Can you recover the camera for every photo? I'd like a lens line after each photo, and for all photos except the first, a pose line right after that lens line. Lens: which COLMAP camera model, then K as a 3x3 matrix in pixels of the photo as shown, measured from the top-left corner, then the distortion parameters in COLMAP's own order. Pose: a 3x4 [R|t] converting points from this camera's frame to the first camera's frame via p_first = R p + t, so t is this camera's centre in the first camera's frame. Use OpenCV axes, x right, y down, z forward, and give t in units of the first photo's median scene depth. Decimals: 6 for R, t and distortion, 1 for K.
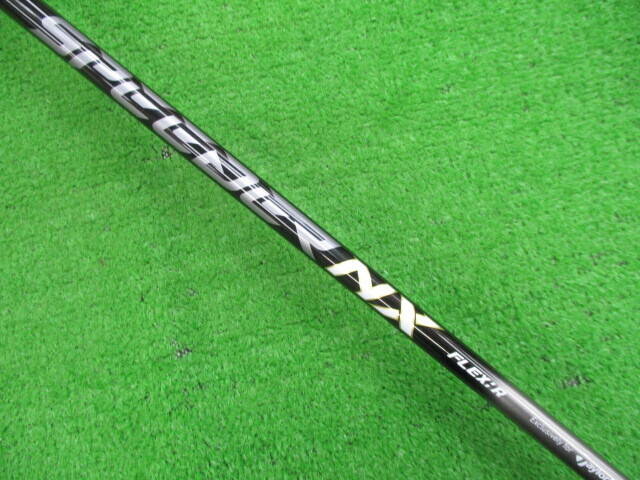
lens RADIAL K [[551.8, 0, 323.0], [0, 551.8, 243.1], [0, 0, 1]] dist [-0.037204, 0.017950]
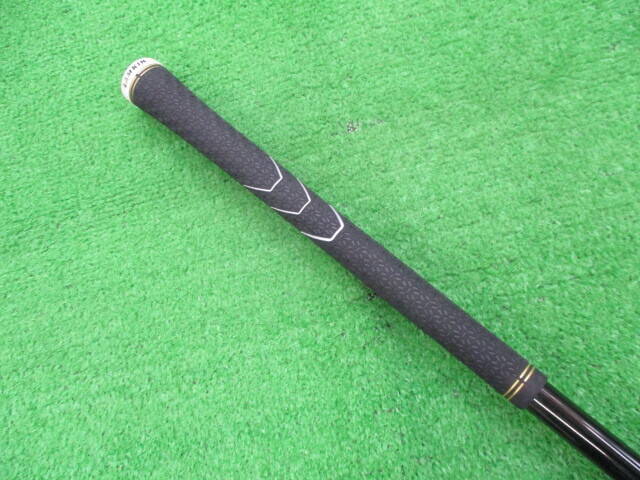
lens RADIAL K [[551.8, 0, 322.0], [0, 551.8, 238.3], [0, 0, 1]] dist [-0.037204, 0.017950]
pose [[0.965789, -0.031940, -0.257353, -0.054128], [0.023599, 0.999093, -0.035438, 0.110633], [0.258252, 0.028153, 0.965667, -0.133811]]
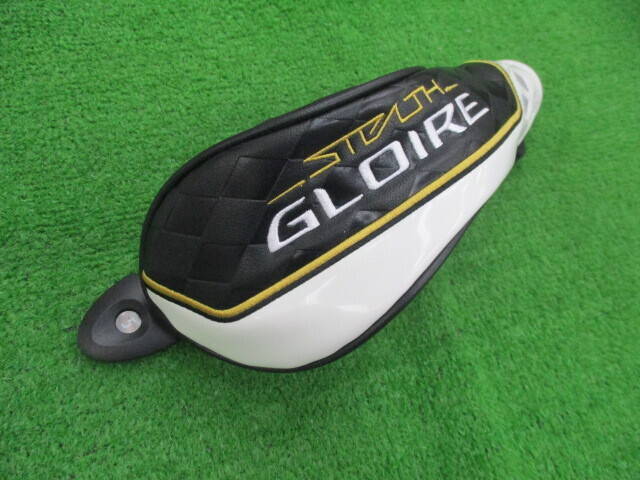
lens RADIAL K [[551.8, 0, 325.5], [0, 551.8, 245.3], [0, 0, 1]] dist [-0.037204, 0.017950]
pose [[0.970481, 0.005845, 0.241107, -0.751067], [0.039805, 0.982114, -0.184031, 0.209030], [-0.237870, 0.188196, 0.952890, -0.041727]]
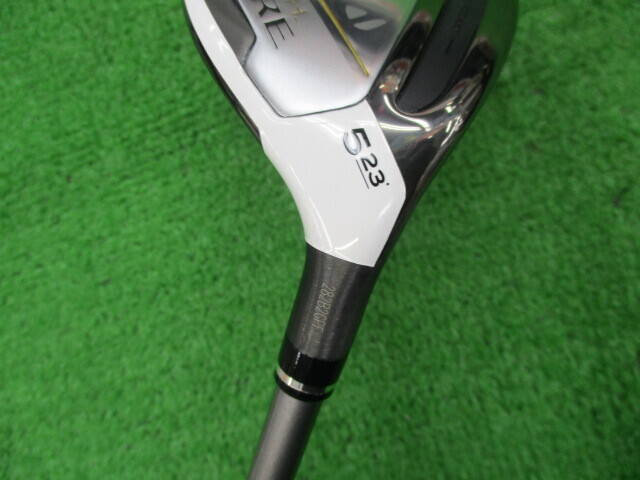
lens RADIAL K [[551.8, 0, 323.5], [0, 551.8, 242.2], [0, 0, 1]] dist [-0.037204, 0.017950]
pose [[0.956103, -0.042411, -0.289945, -0.441770], [0.100977, 0.976552, 0.190133, -0.001653], [0.275082, -0.211065, 0.937967, 0.328638]]
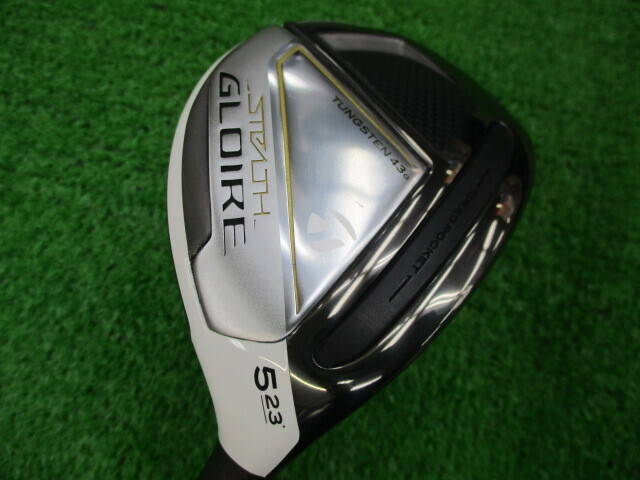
lens RADIAL K [[551.8, 0, 321.5], [0, 551.8, 235.1], [0, 0, 1]] dist [-0.037204, 0.017950]
pose [[0.877518, 0.450667, -0.163896, -0.510287], [-0.450508, 0.891863, 0.040292, 0.301947], [0.164331, 0.038480, 0.985655, 0.283658]]
